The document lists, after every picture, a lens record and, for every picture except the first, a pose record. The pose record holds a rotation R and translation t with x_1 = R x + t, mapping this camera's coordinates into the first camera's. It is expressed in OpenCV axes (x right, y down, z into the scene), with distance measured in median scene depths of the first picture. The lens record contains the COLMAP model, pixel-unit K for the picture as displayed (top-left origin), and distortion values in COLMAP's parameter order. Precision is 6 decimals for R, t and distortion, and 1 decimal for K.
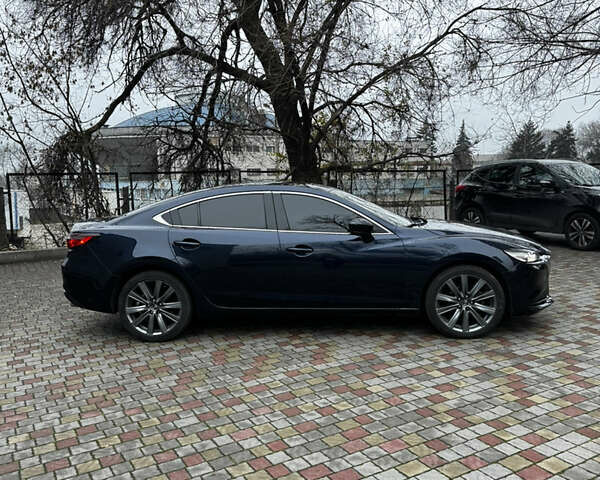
lens RADIAL K [[552.7, 0, 296.9], [0, 552.7, 240.1], [0, 0, 1]] dist [0.164693, -0.319554]
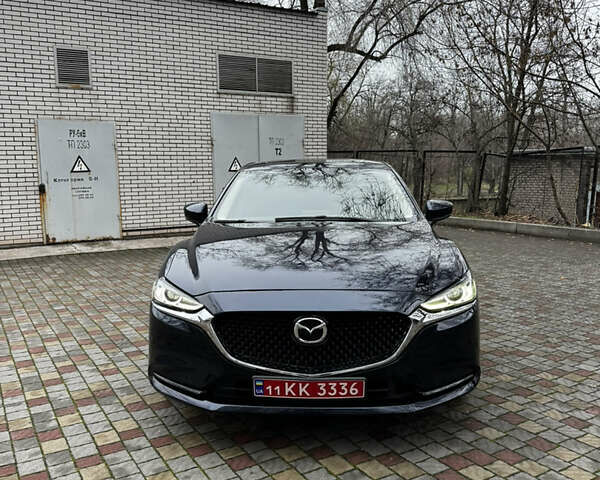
lens RADIAL K [[552.7, 0, 296.9], [0, 552.7, 240.1], [0, 0, 1]] dist [0.164693, -0.319554]
pose [[0.026089, 0.149824, -0.988368, 1.109035], [-0.096936, 0.984425, 0.146667, -0.139786], [0.994949, 0.091982, 0.040206, 1.260264]]
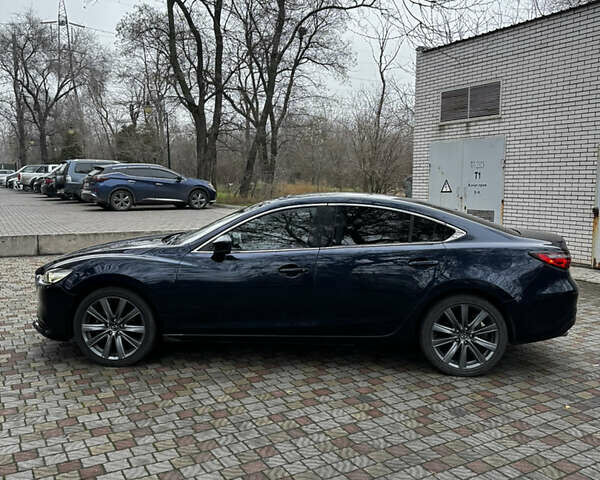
lens RADIAL K [[531.1, 0, 301.3], [0, 531.1, 262.3], [0, 0, 1]] dist [0.218551, -0.431322]
pose [[-0.999506, 0.015061, -0.027601, 0.046445], [0.007496, 0.966638, 0.256036, -0.291131], [0.030536, 0.255702, -0.966273, 2.475865]]
